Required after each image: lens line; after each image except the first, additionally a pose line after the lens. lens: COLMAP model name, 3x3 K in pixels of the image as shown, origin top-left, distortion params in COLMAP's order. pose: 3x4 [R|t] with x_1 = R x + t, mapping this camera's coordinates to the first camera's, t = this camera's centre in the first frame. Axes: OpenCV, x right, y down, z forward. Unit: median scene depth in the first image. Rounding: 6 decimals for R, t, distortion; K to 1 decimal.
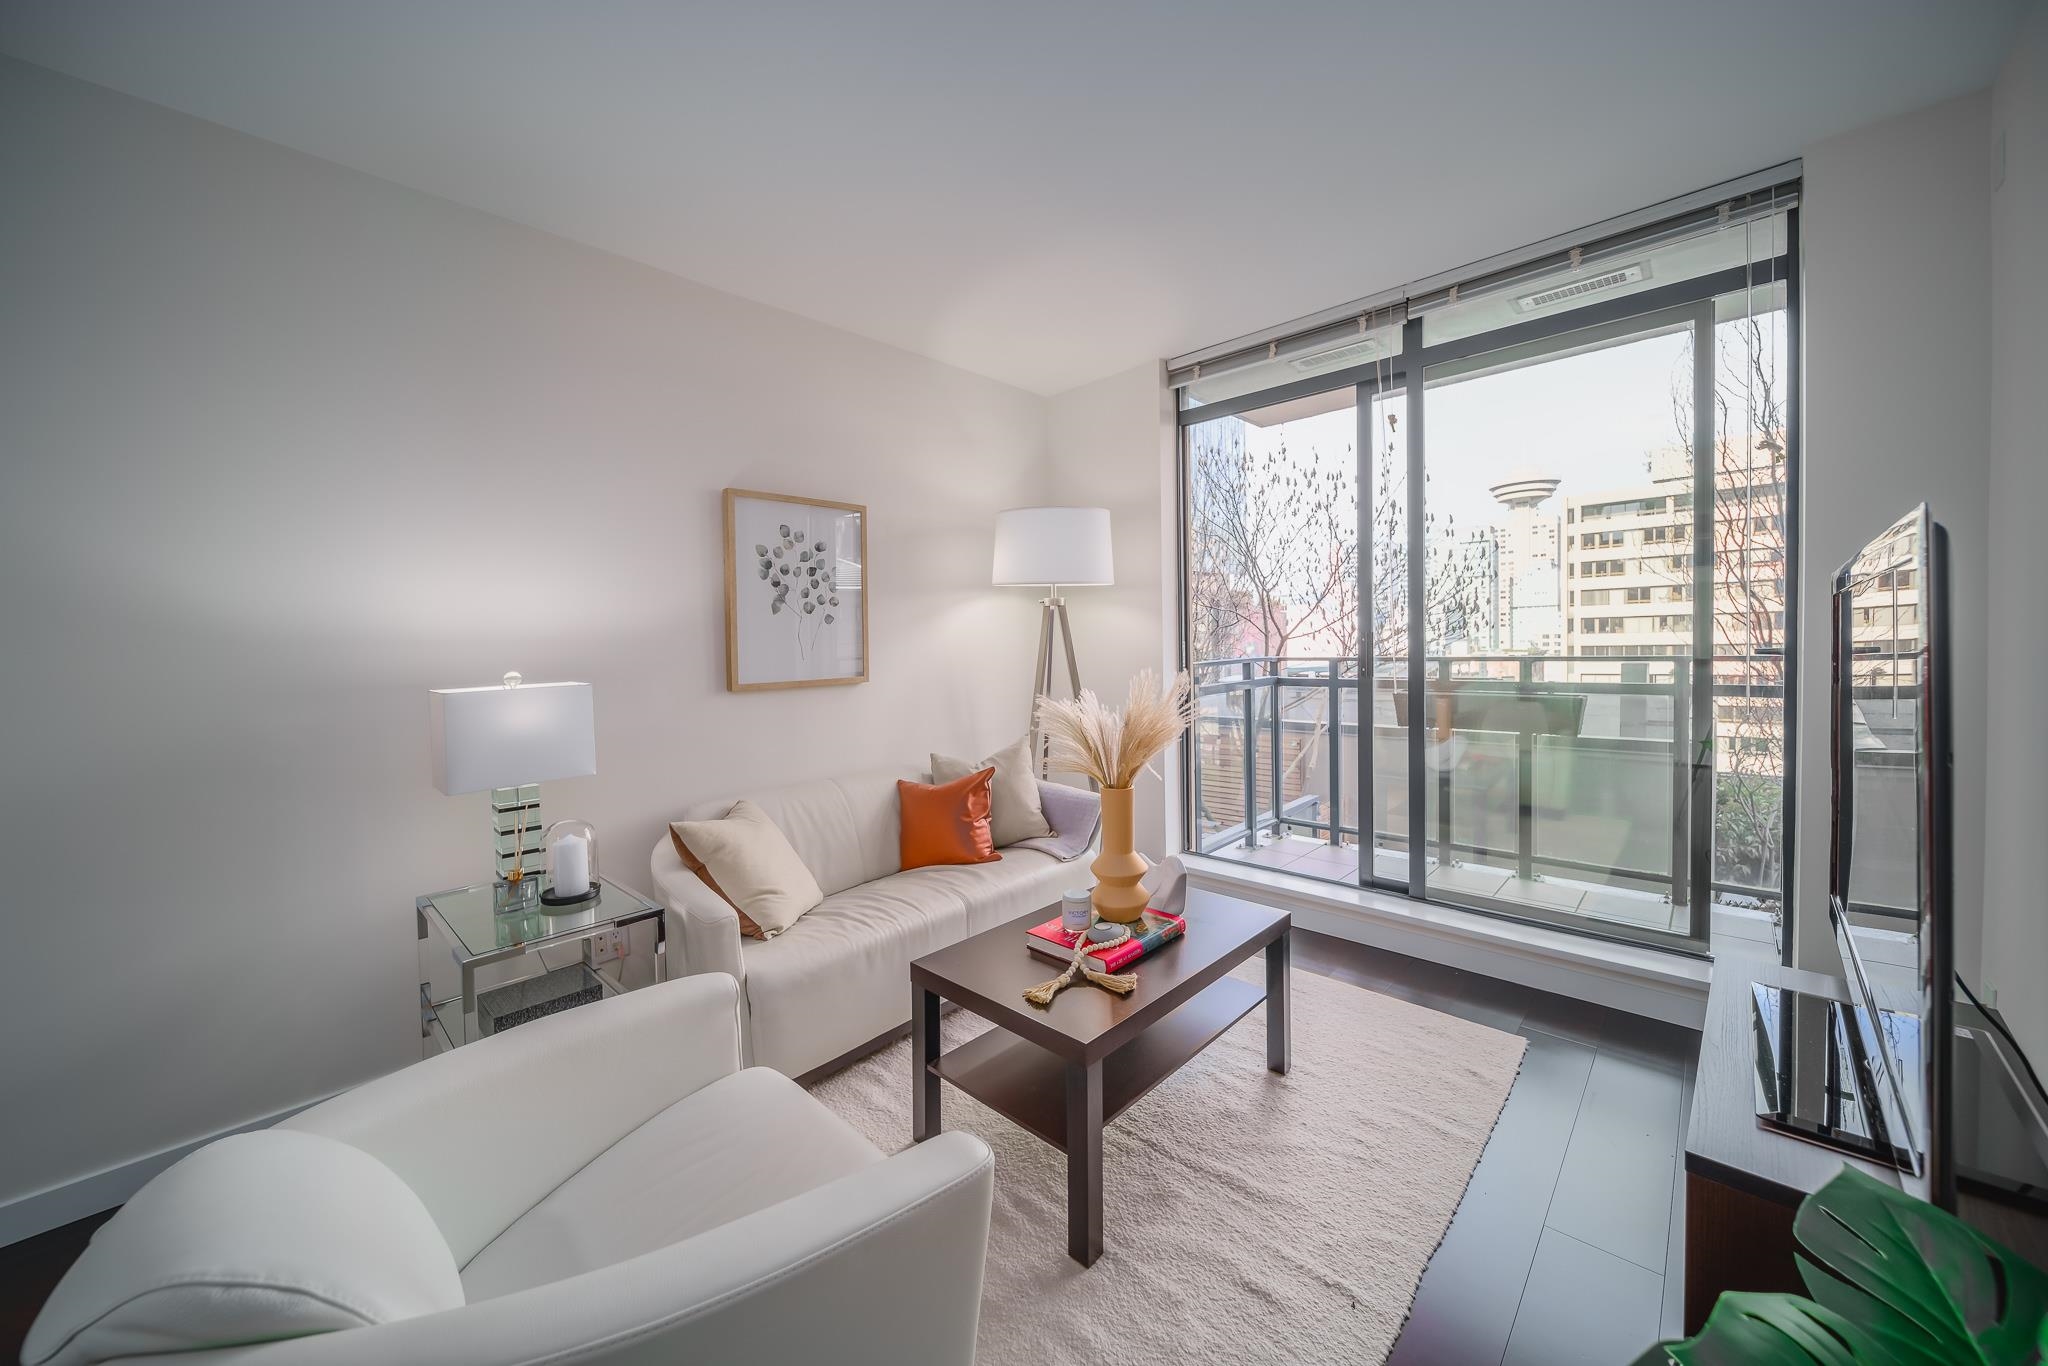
lens RADIAL K [[754.2, 0, 1032.5], [0, 754.2, 662.9], [0, 0, 1]] dist [-0.000177, -0.000585]
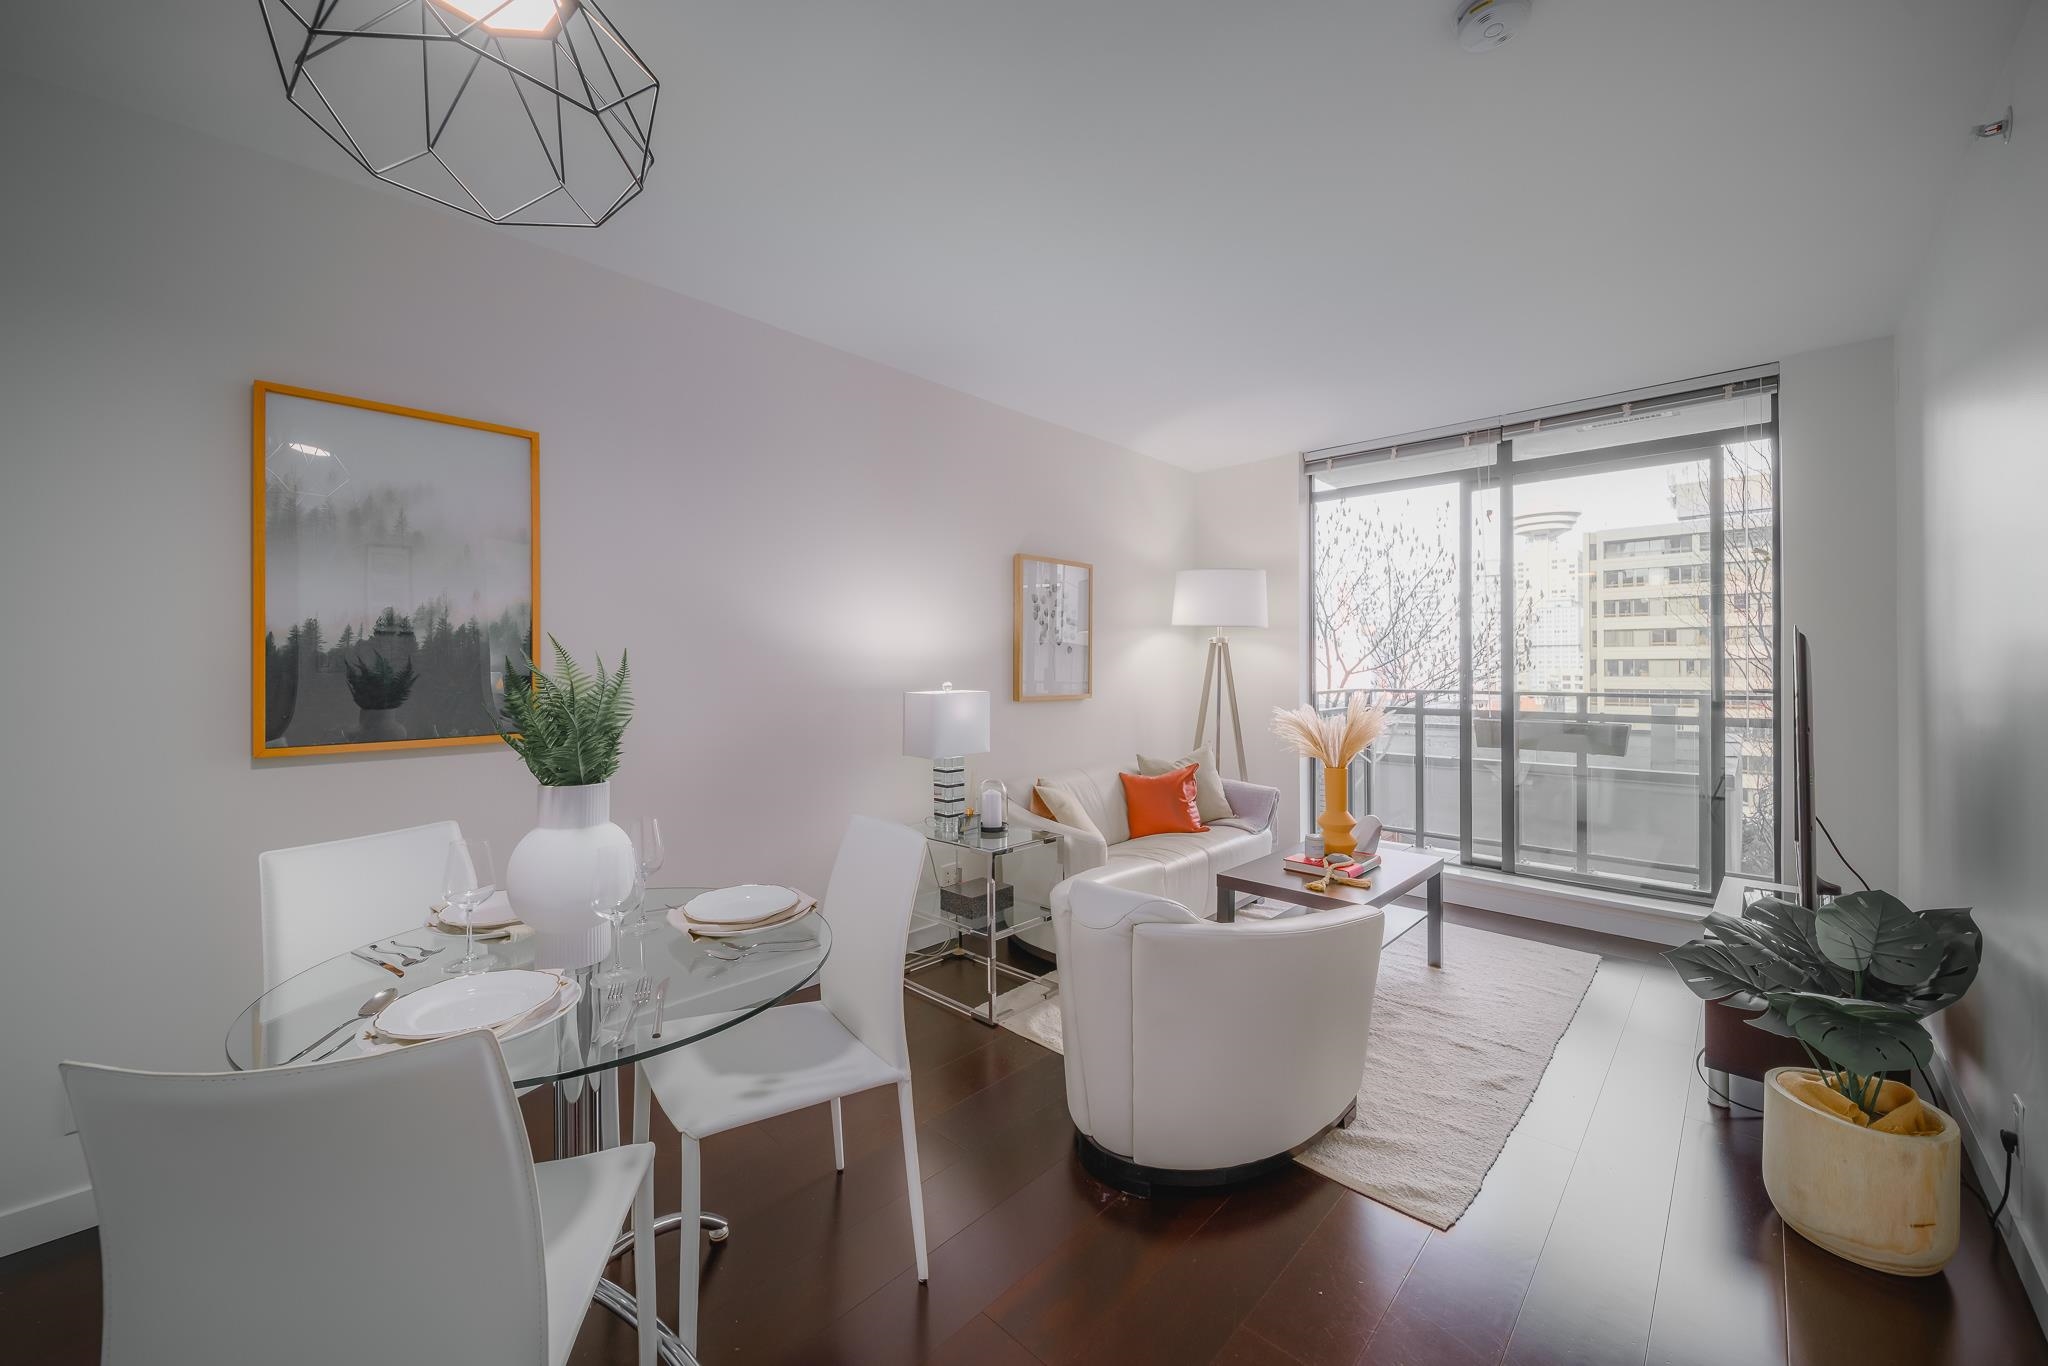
lens RADIAL K [[822.6, 0, 1020.4], [0, 822.6, 656.1], [0, 0, 1]] dist [-0.002057, -0.000218]
pose [[0.999553, 0.027321, 0.012098, -0.372218], [-0.026771, 0.998692, -0.043571, 0.018658], [-0.013273, 0.043228, 0.998977, -0.444562]]
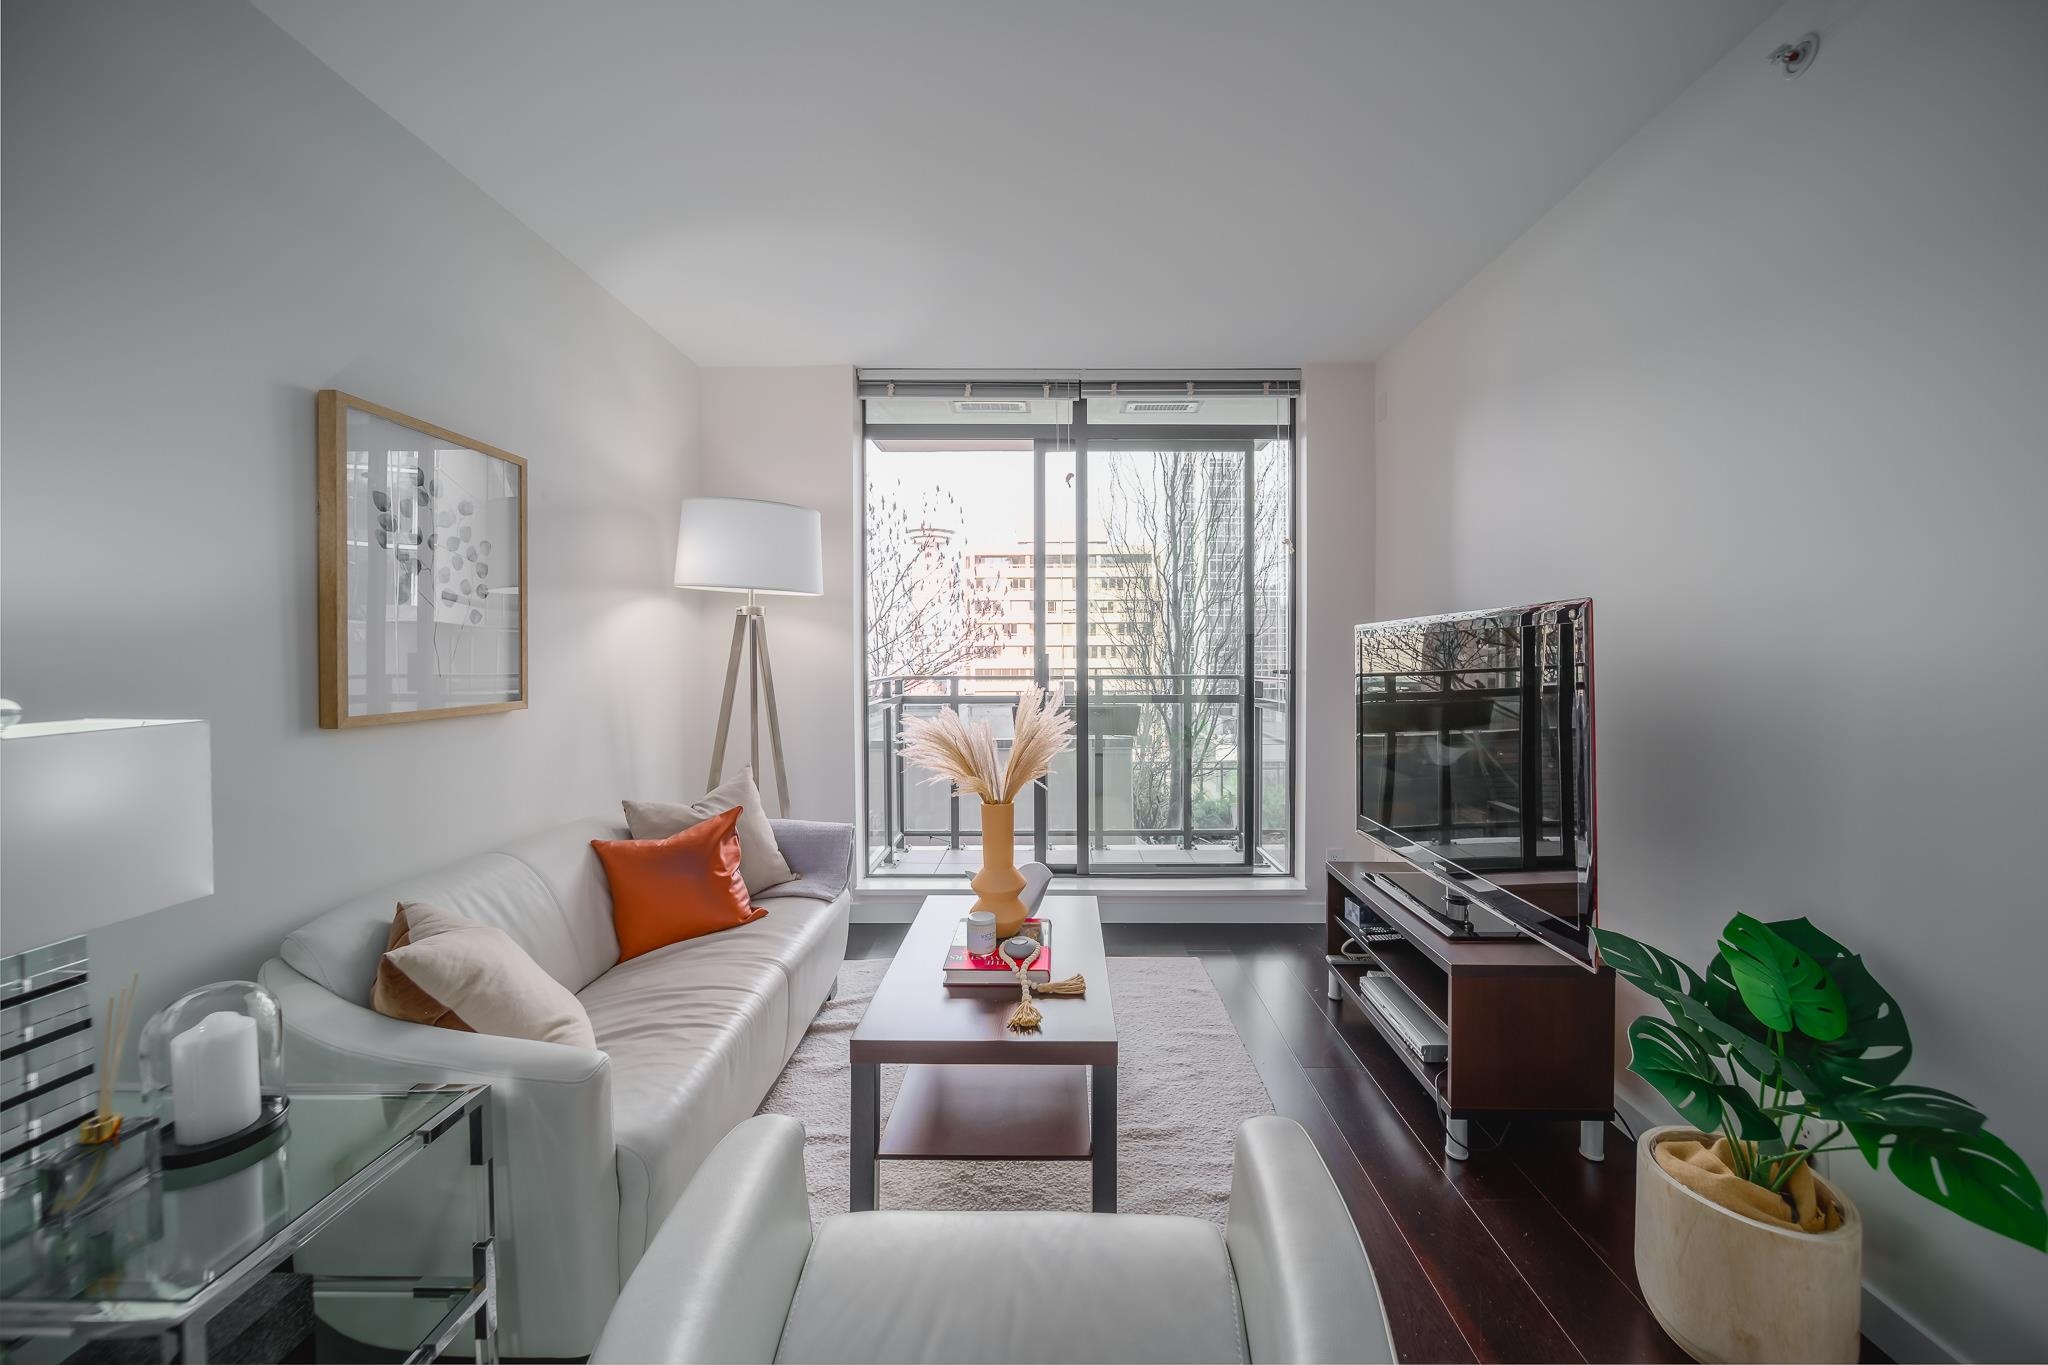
lens RADIAL K [[754.2, 0, 1063.7], [0, 754.2, 664.8], [0, 0, 1]] dist [-0.000177, -0.000585]
pose [[0.722413, 0.013510, 0.691330, -0.353587], [0.002877, 0.999742, -0.022543, 0.001817], [-0.691456, 0.018275, 0.722188, 0.145946]]
